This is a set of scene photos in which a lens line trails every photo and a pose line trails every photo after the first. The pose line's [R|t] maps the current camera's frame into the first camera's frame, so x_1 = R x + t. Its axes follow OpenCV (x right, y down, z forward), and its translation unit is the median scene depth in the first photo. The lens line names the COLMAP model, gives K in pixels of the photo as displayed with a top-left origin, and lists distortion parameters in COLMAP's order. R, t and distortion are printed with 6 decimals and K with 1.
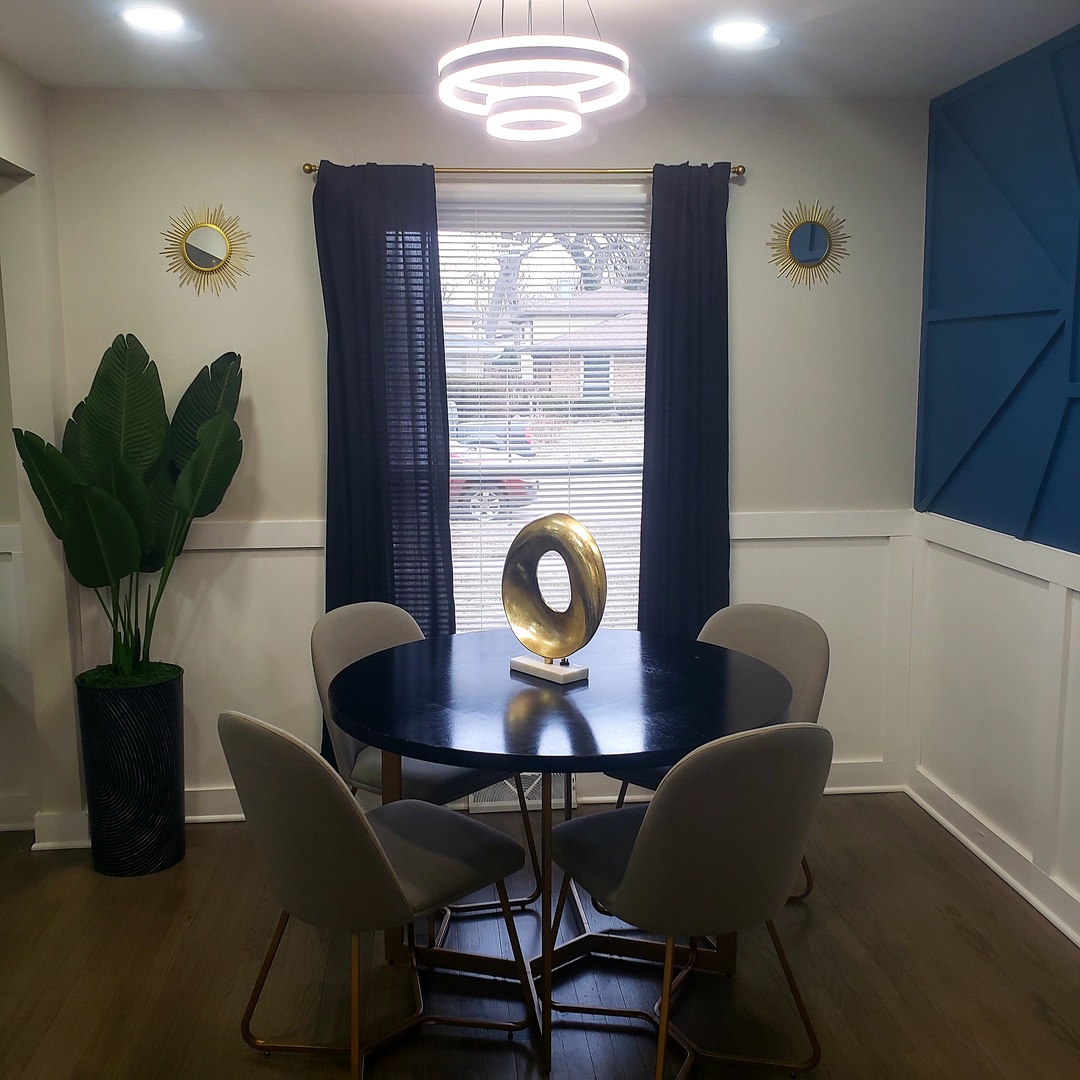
lens RADIAL K [[1141.1, 0, 504.5], [0, 1141.1, 546.4], [0, 0, 1]] dist [0.023830, 0.000000]
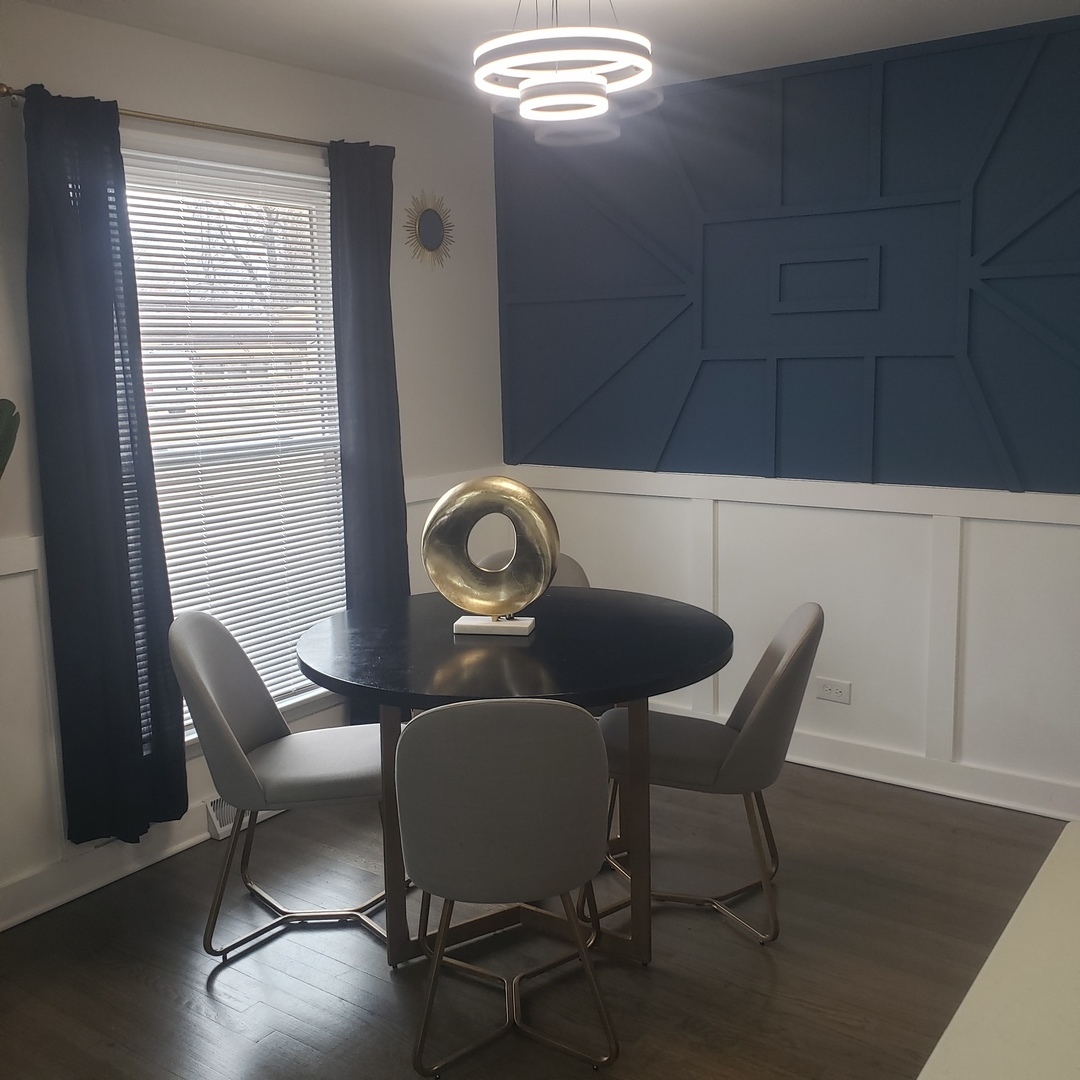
lens RADIAL K [[1141.1, 0, 521.6], [0, 1141.1, 536.2], [0, 0, 1]] dist [0.023830, 0.000000]
pose [[0.663429, -0.131253, 0.736637, -0.549980], [0.137106, 0.989150, 0.052766, -0.018747], [-0.735571, 0.065991, 0.674226, 0.219304]]
